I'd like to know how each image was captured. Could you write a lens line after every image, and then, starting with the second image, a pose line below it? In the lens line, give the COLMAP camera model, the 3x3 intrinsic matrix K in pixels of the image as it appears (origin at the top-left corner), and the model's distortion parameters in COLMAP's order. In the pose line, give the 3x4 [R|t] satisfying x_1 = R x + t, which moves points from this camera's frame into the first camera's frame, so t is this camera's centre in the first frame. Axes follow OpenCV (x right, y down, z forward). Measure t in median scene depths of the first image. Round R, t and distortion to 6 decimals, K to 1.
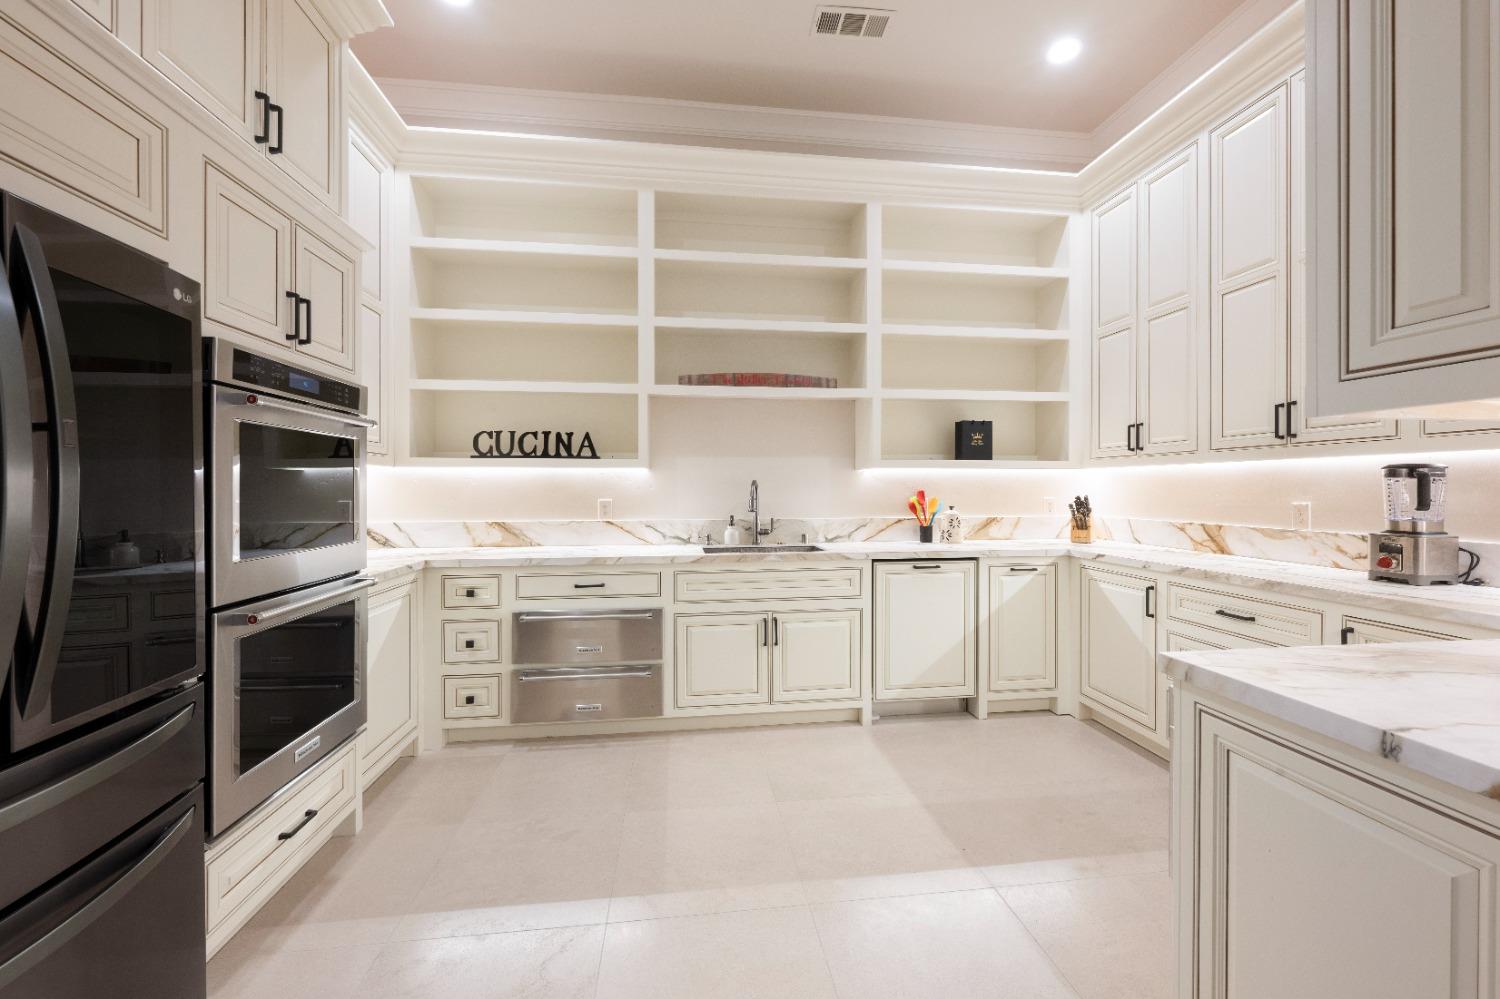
lens RADIAL K [[595.1, 0, 763.5], [0, 595.1, 488.6], [0, 0, 1]] dist [-0.002832, -0.000058]
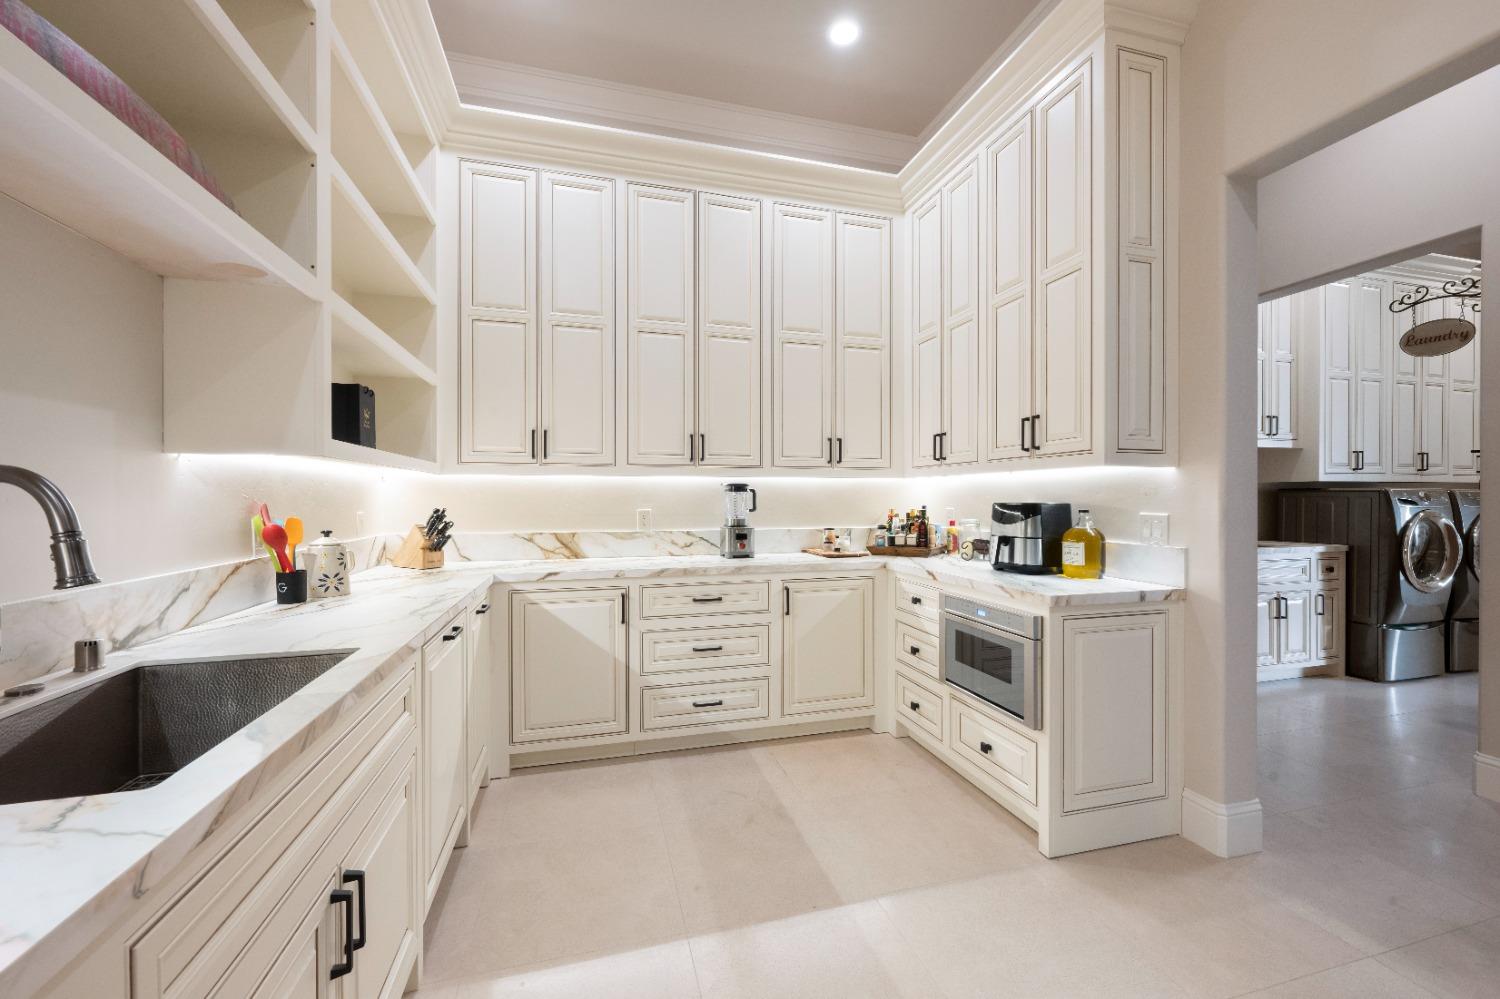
lens RADIAL K [[595.1, 0, 743.6], [0, 595.1, 501.4], [0, 0, 1]] dist [-0.002832, -0.000058]
pose [[-0.126739, -0.004684, 0.991925, -0.366203], [0.001580, 0.999987, 0.004924, -0.000213], [-0.991935, 0.002191, -0.126730, 0.854635]]
